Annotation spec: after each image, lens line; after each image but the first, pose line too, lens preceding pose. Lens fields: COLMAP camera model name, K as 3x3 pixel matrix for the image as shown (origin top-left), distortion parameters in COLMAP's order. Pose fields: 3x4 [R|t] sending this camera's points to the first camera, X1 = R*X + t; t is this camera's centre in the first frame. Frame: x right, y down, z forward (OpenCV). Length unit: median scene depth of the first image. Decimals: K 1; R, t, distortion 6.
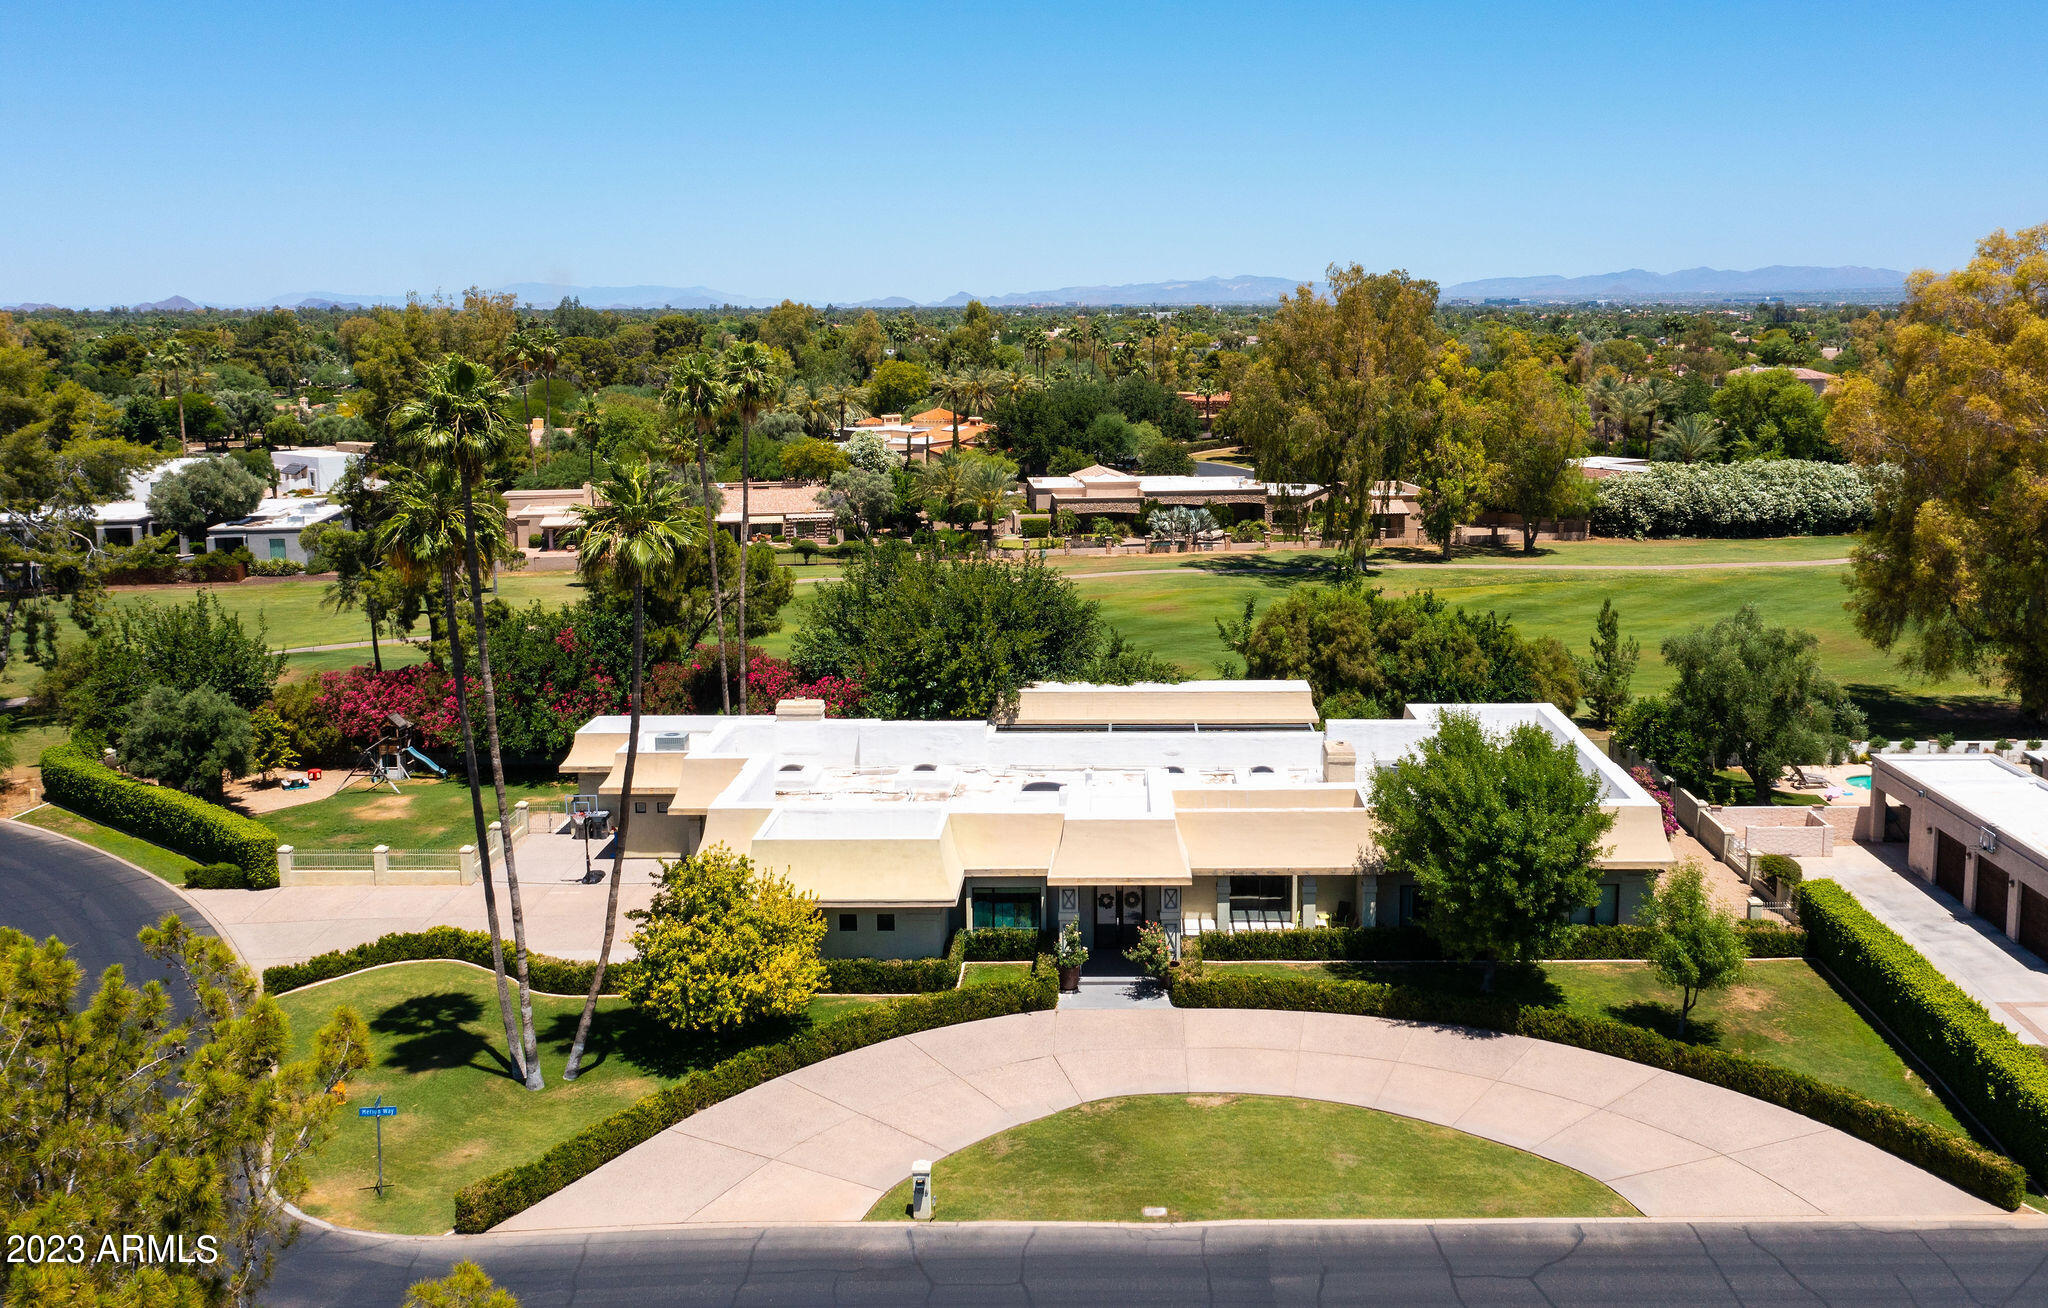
lens RADIAL K [[1663.6, 0, 1027.2], [0, 1663.6, 606.5], [0, 0, 1]] dist [-0.006723, 0.000796]
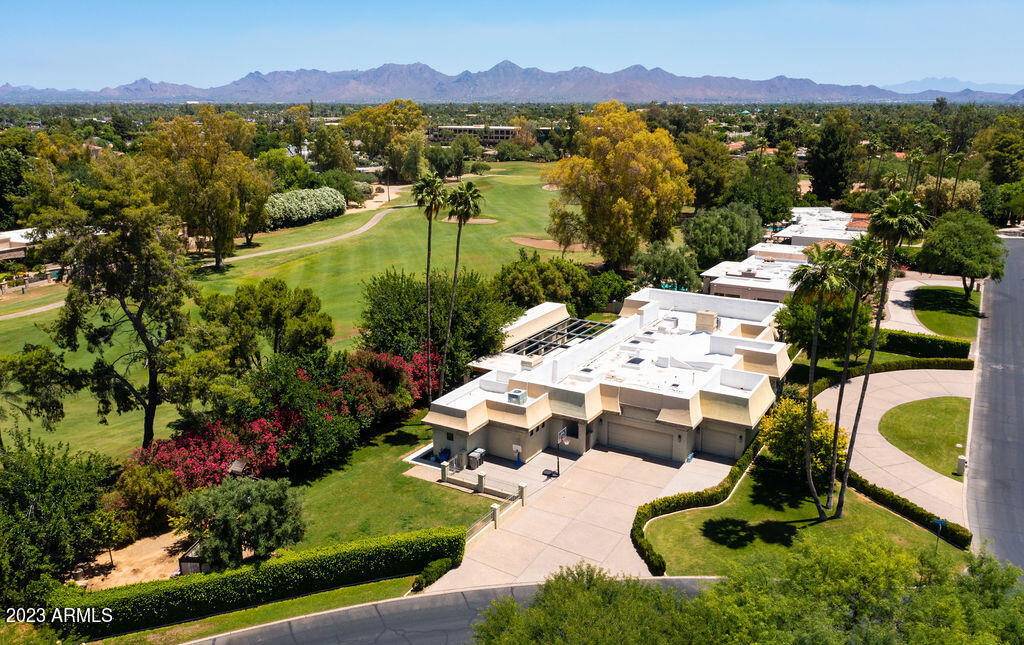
lens RADIAL K [[847.8, 0, 512.0], [0, 847.8, 322.5], [0, 0, 1]] dist [-0.006601, -0.001628]
pose [[0.491242, -0.215627, 0.843911, -0.911281], [0.154814, 0.975062, 0.159020, -0.124308], [-0.857154, 0.052532, 0.512374, 0.537225]]
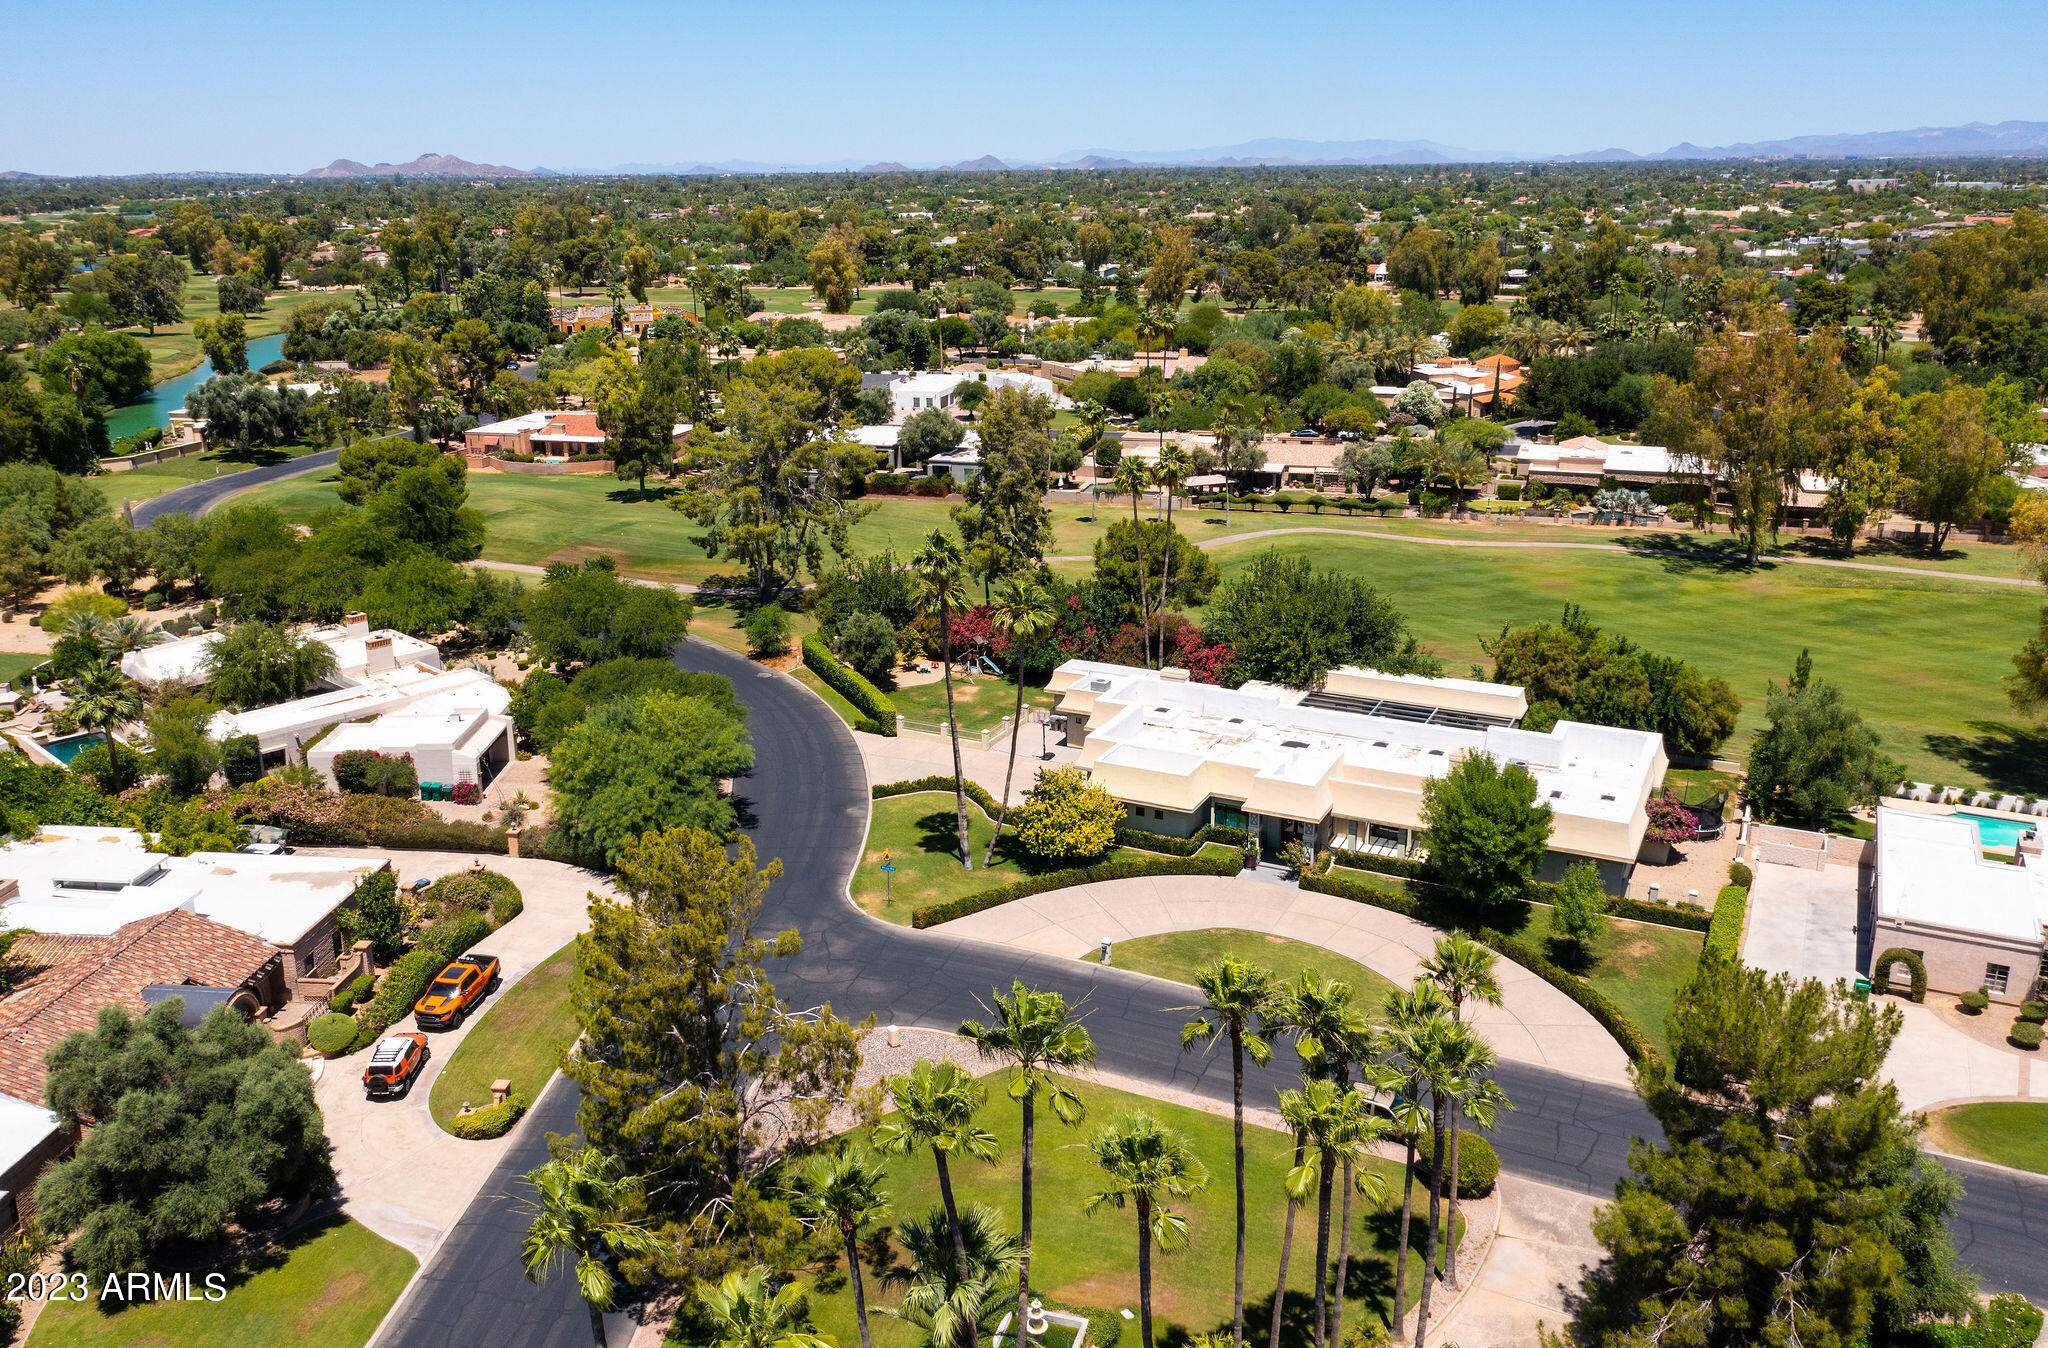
lens RADIAL K [[1599.1, 0, 1024.0], [0, 1599.1, 674.0], [0, 0, 1]] dist [-0.004871, 0.002834]
pose [[0.893190, 0.131315, -0.430079, 0.417631], [-0.054343, 0.980923, 0.186644, -0.229250], [0.446384, -0.143337, 0.883287, -0.492570]]
